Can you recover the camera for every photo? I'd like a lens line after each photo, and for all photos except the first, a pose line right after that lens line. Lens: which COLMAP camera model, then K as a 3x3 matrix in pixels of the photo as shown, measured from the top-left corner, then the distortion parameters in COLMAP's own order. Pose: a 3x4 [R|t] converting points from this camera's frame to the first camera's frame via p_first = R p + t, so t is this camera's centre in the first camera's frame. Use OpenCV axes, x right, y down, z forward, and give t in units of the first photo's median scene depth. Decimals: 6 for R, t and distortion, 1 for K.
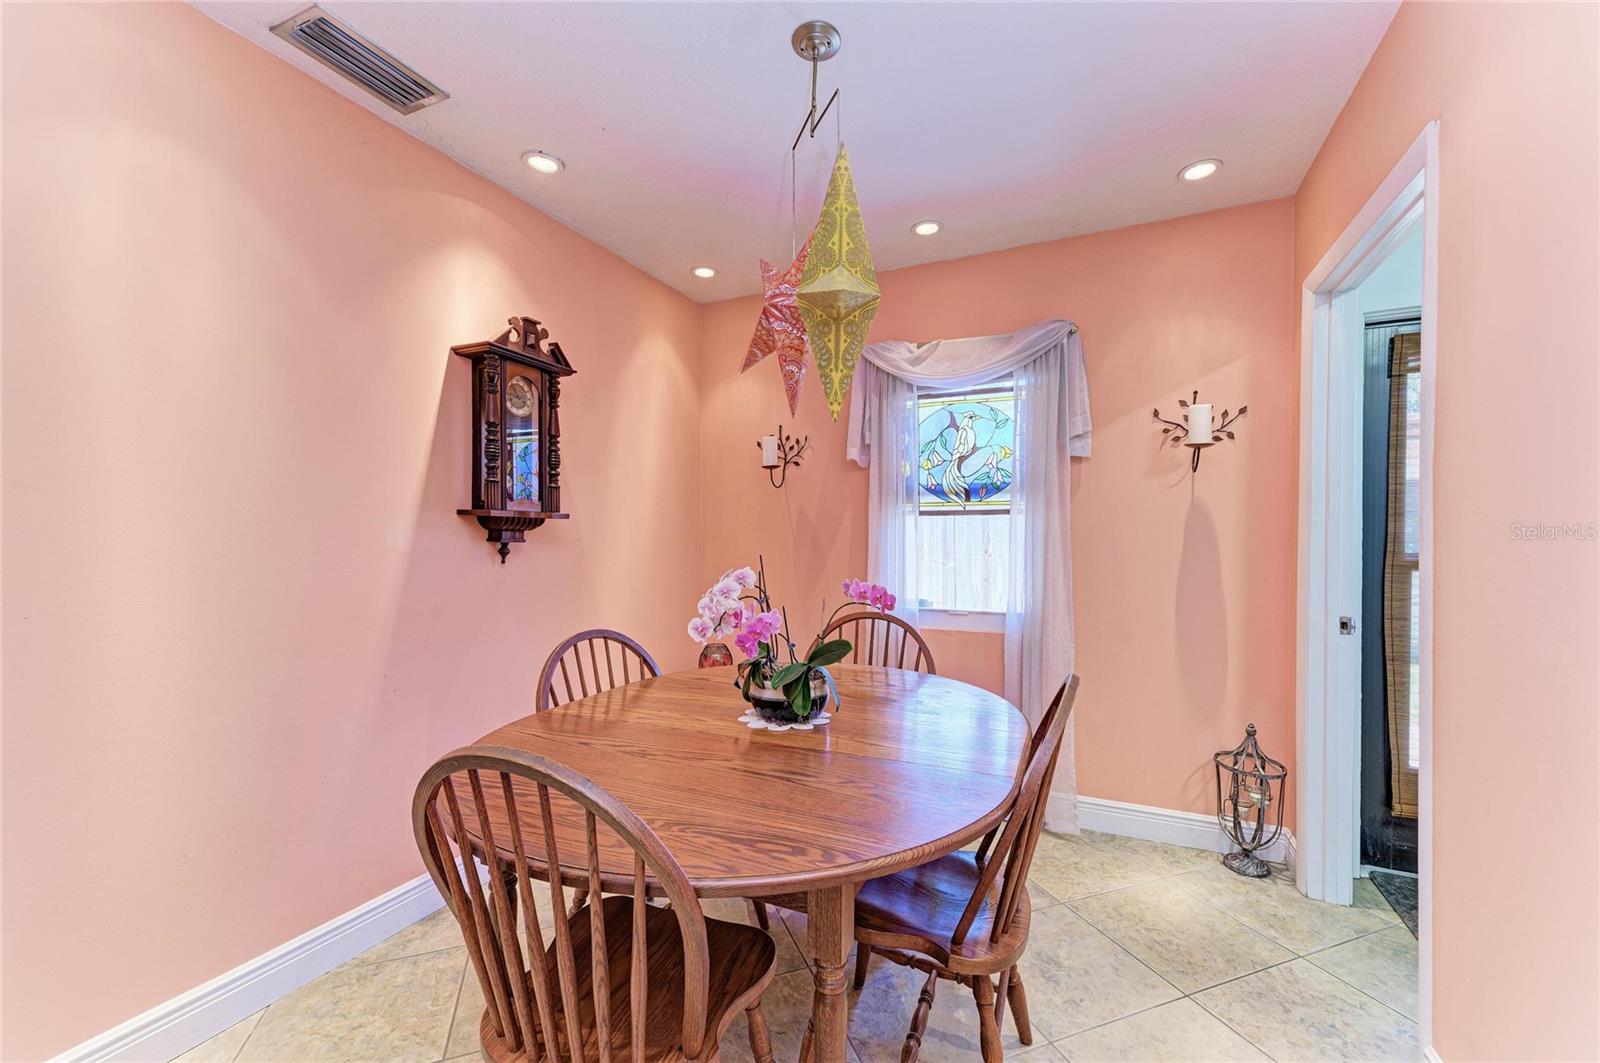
lens RADIAL K [[615.0, 0, 803.5], [0, 615.0, 538.8], [0, 0, 1]] dist [0.006792, -0.003326]
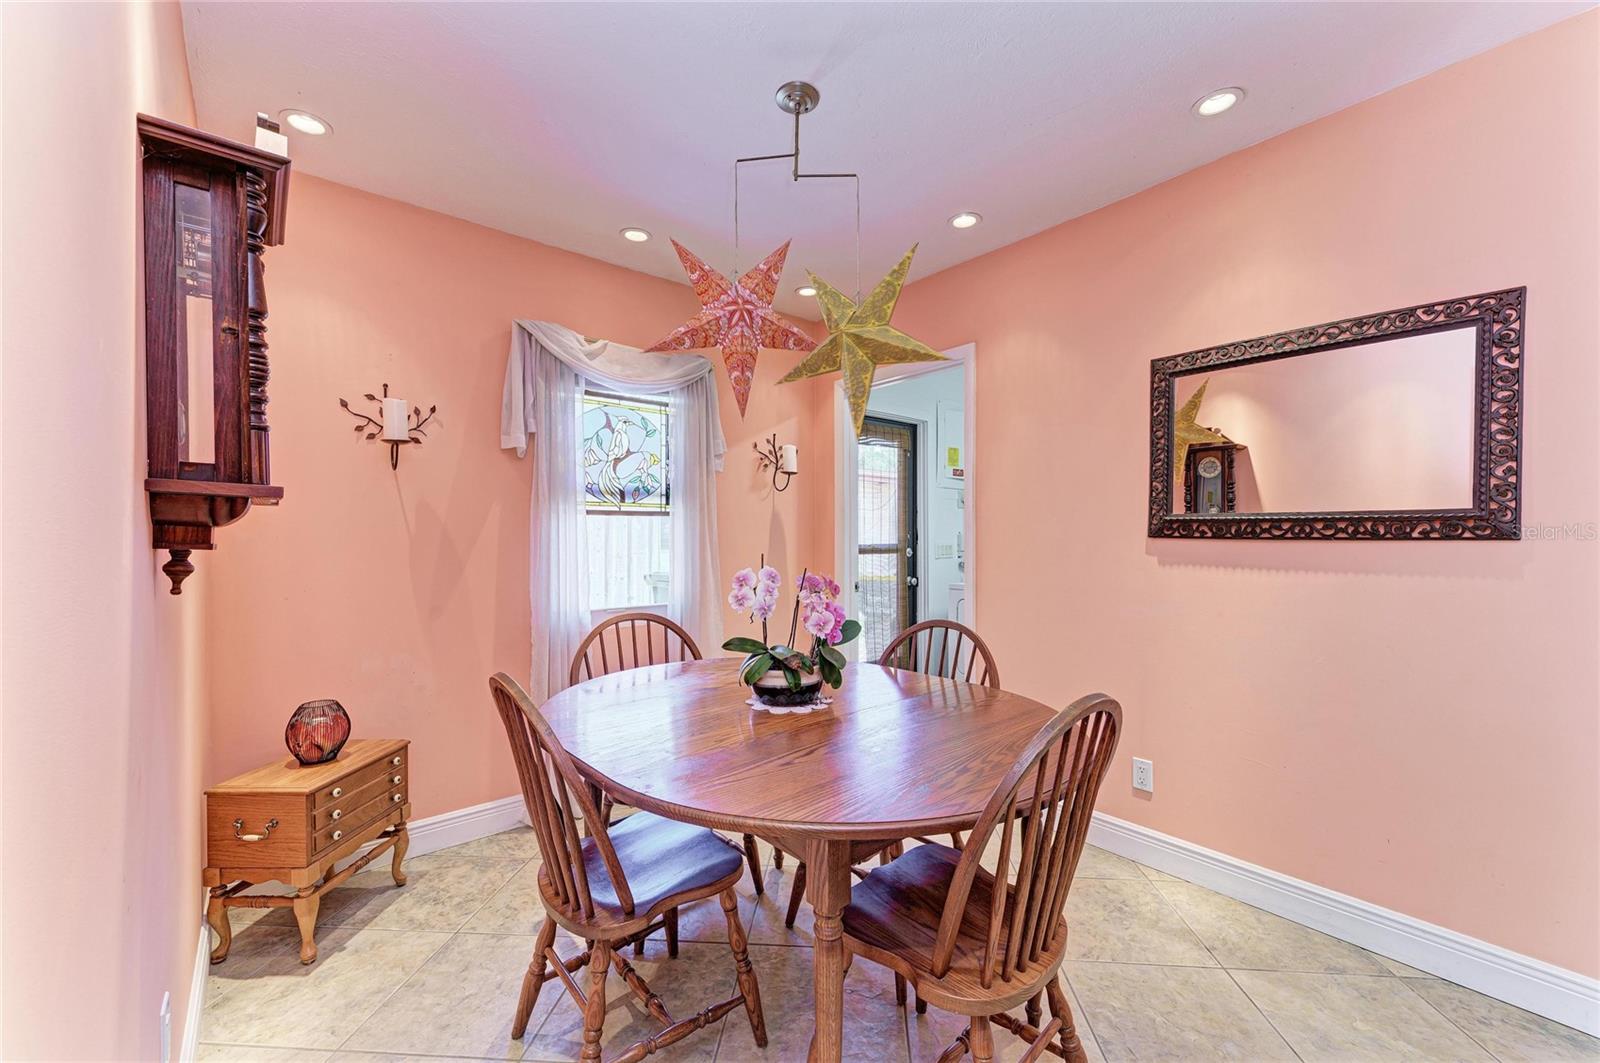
lens RADIAL K [[615.0, 0, 808.4], [0, 615.0, 534.3], [0, 0, 1]] dist [0.006792, -0.003326]
pose [[0.425380, -0.000222, 0.905015, -0.543886], [0.008528, 0.999957, -0.003762, -0.000105], [-0.904975, 0.009318, 0.425363, 0.275393]]
